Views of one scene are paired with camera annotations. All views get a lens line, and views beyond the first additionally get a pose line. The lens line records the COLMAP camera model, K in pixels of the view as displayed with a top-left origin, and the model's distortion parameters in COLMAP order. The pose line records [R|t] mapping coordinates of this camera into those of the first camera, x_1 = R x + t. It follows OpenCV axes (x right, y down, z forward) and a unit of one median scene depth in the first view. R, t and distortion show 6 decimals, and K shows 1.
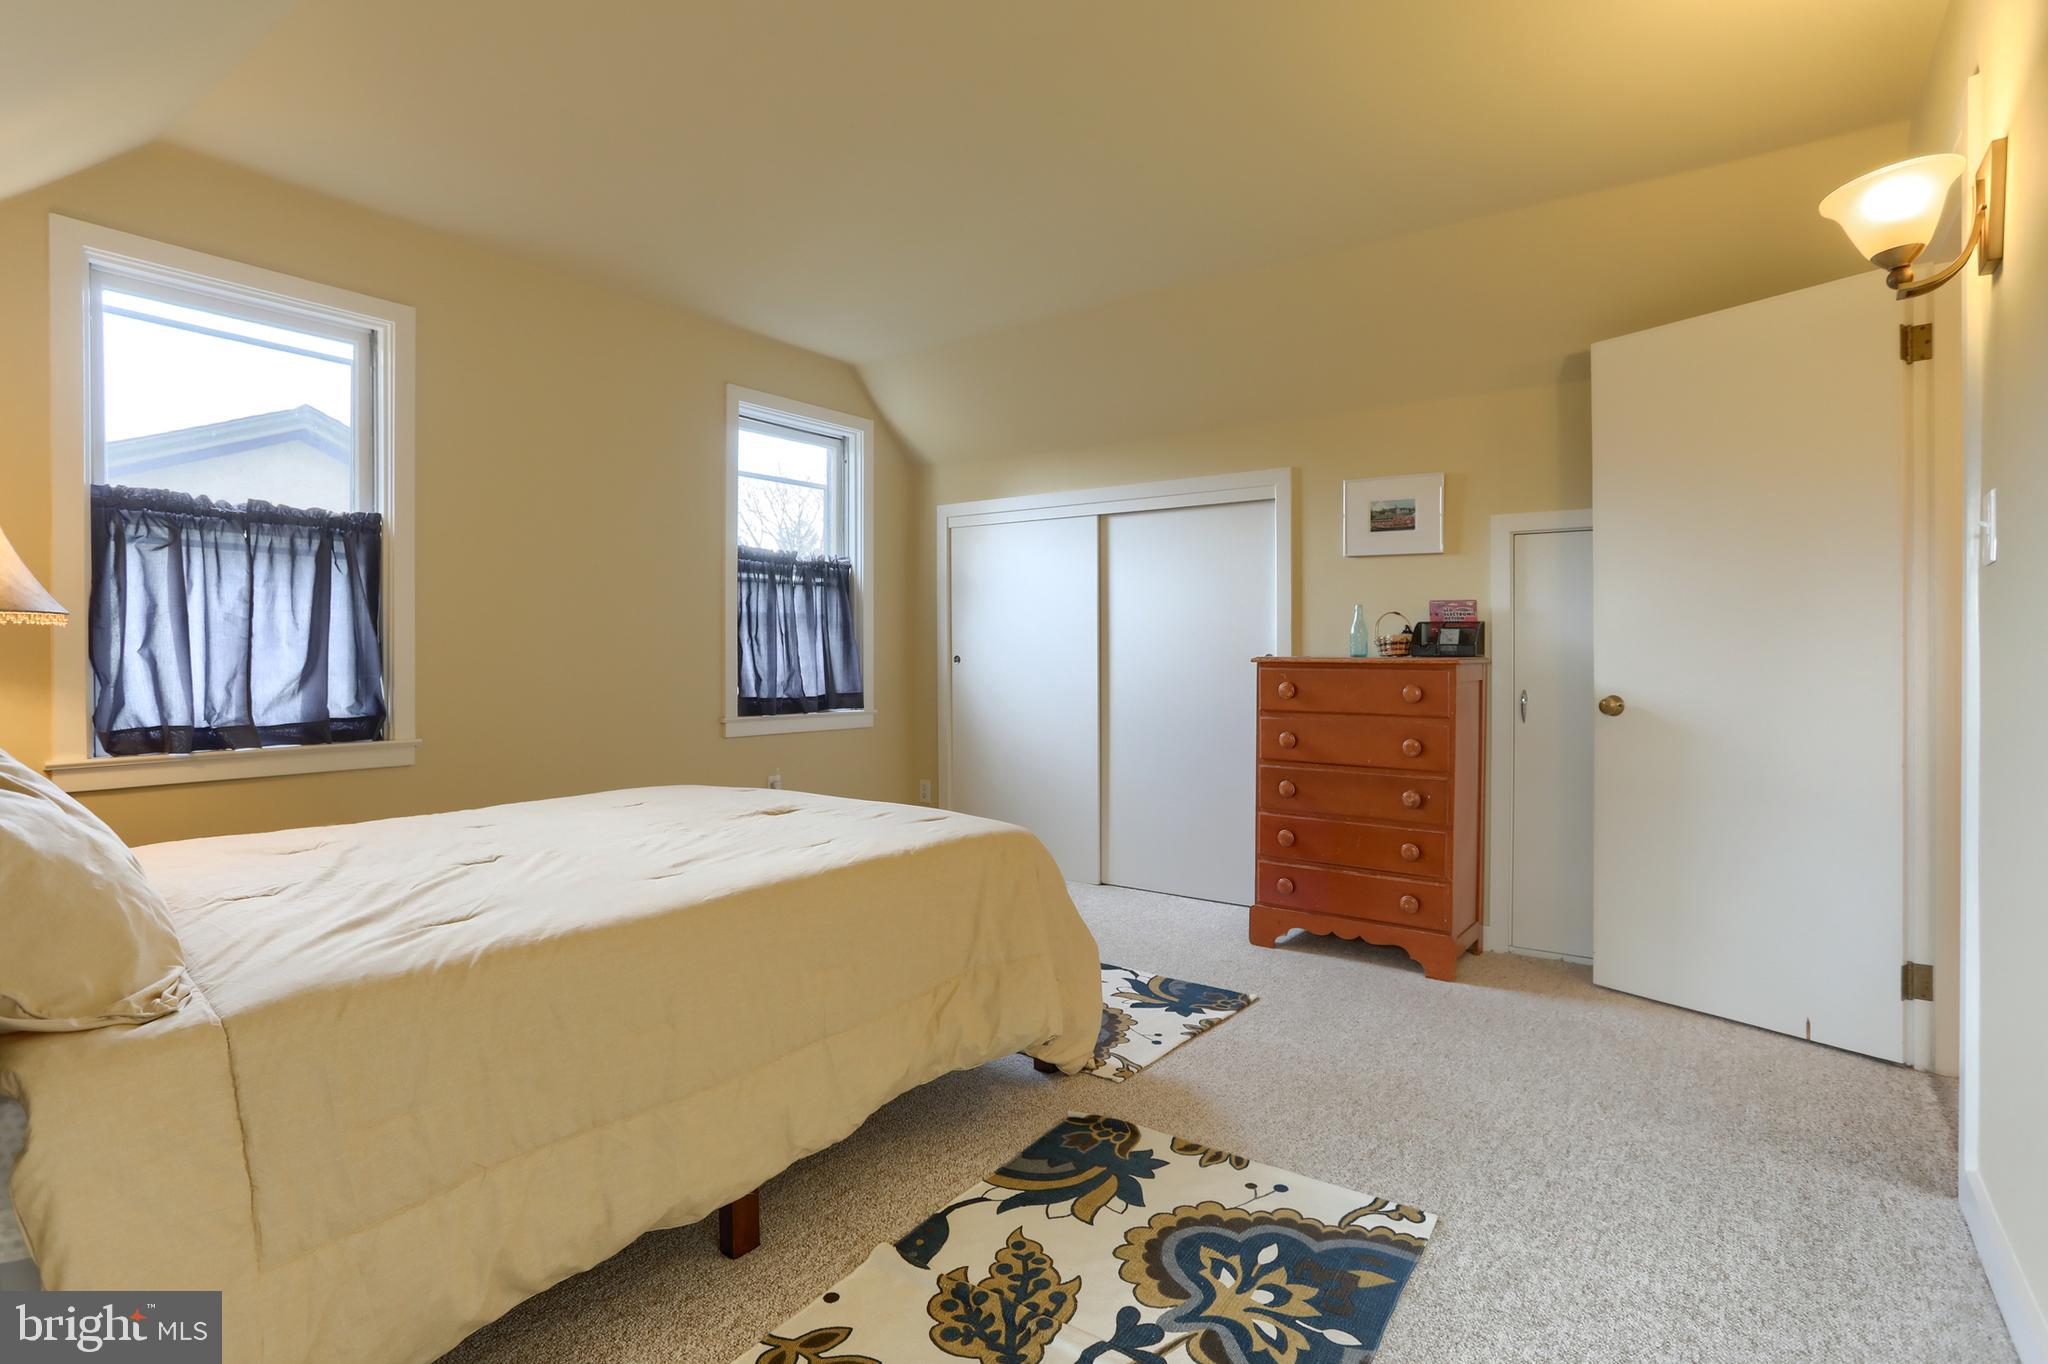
lens RADIAL K [[1019.6, 0, 1020.1], [0, 1019.6, 650.8], [0, 0, 1]] dist [-0.066592, 0.042210]
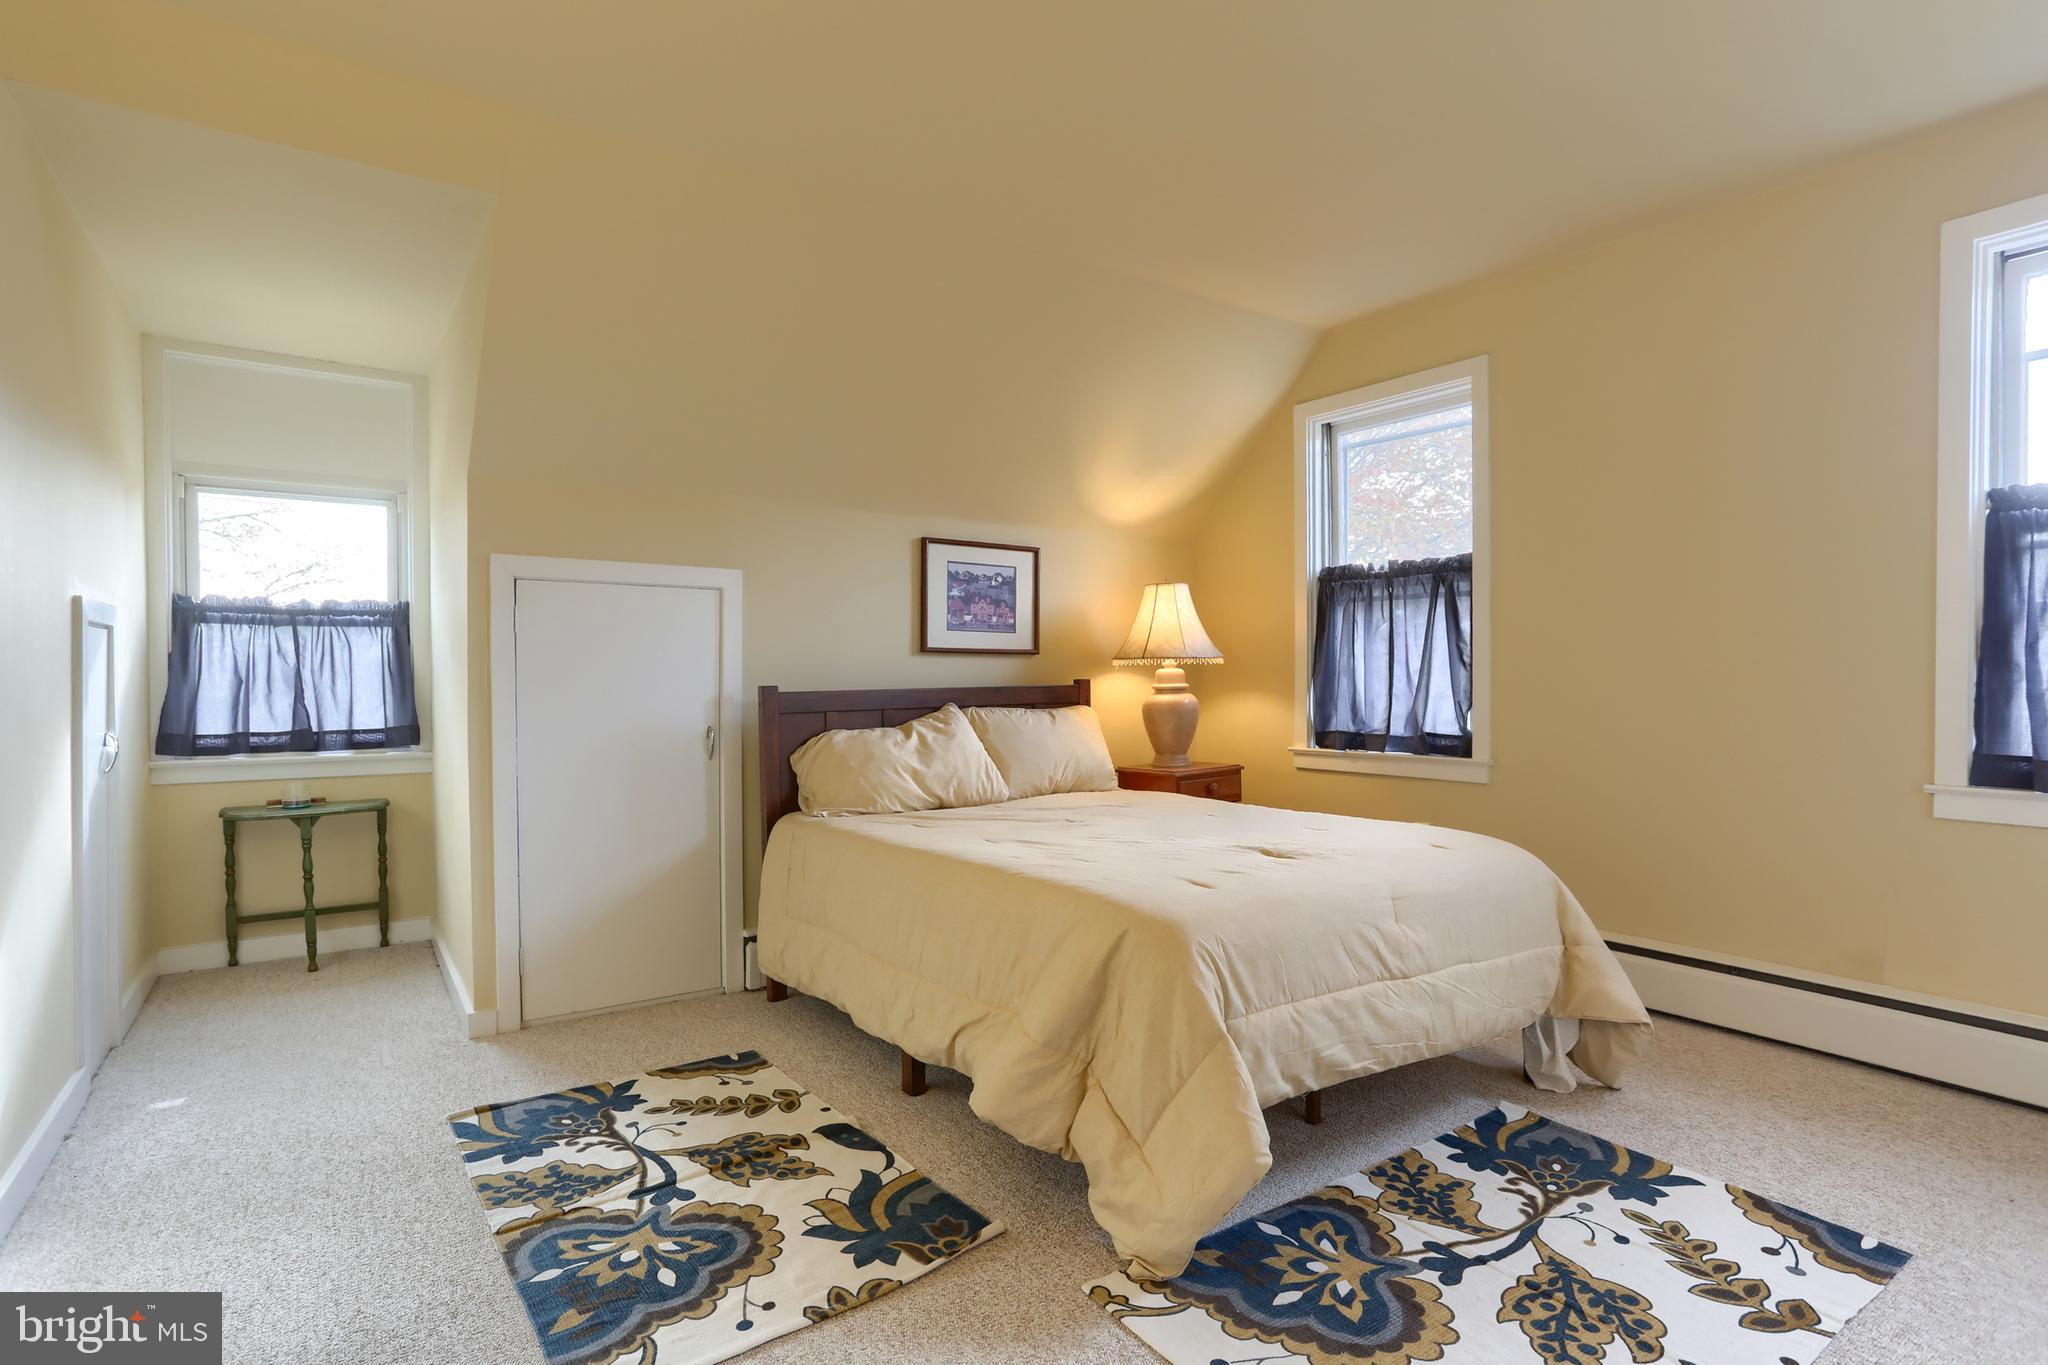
lens RADIAL K [[1019.6, 0, 1020.1], [0, 1019.6, 651.3], [0, 0, 1]] dist [-0.066592, 0.042210]
pose [[-0.322927, -0.024771, -0.946100, 0.962496], [0.008408, 0.999543, -0.029041, -0.000085], [0.946386, -0.017333, -0.322571, 1.458177]]
